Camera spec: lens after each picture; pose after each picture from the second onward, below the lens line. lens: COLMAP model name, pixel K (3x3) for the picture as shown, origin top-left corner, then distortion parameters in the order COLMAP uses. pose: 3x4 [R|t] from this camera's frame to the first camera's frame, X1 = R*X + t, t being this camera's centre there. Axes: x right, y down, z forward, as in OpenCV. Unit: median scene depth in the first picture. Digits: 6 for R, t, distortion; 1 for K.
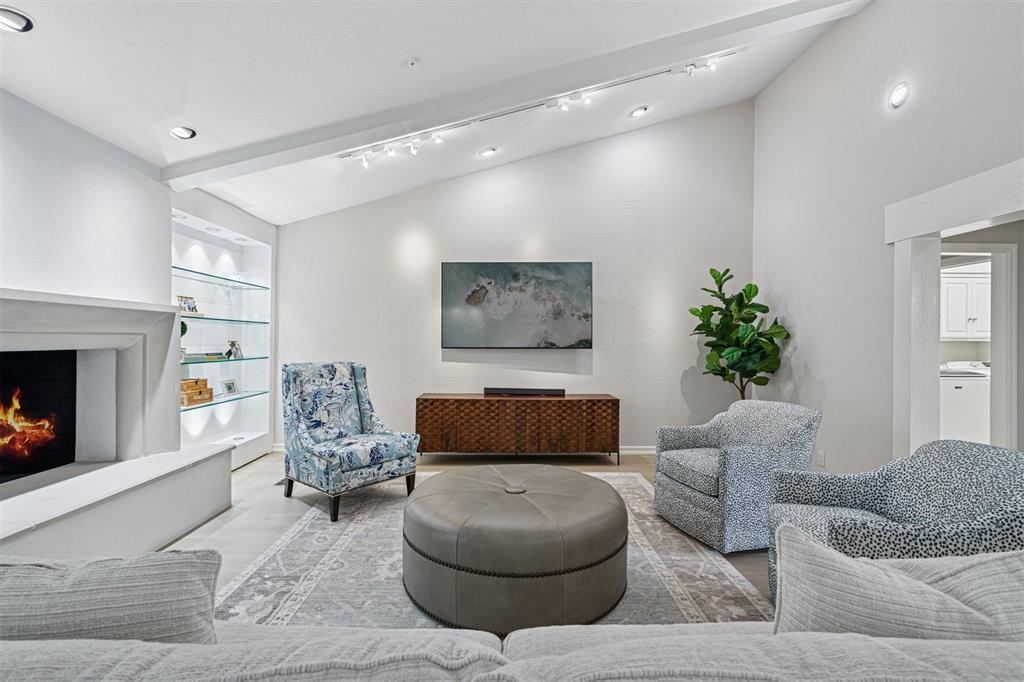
lens RADIAL K [[460.3, 0, 511.3], [0, 460.3, 337.8], [0, 0, 1]] dist [-0.003262, 0.000812]
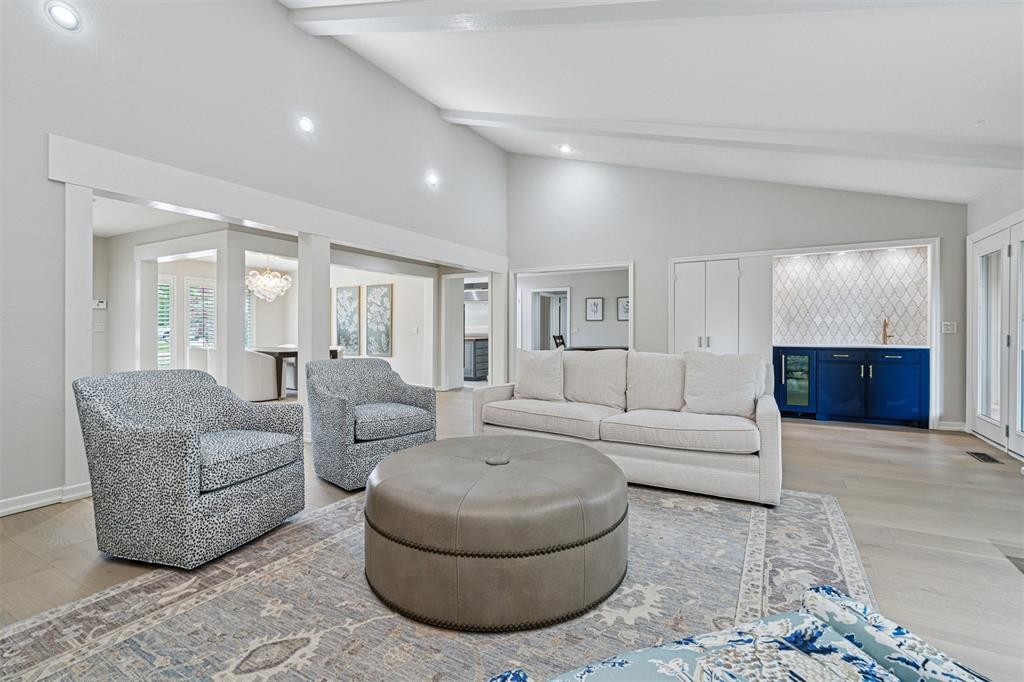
lens RADIAL K [[465.6, 0, 508.9], [0, 465.6, 338.9], [0, 0, 1]] dist [-0.003059, 0.000251]
pose [[-0.855208, -0.015942, 0.518040, -0.277270], [-0.012016, 0.999868, 0.010933, 0.055165], [-0.518146, 0.003125, -0.855286, 1.052540]]
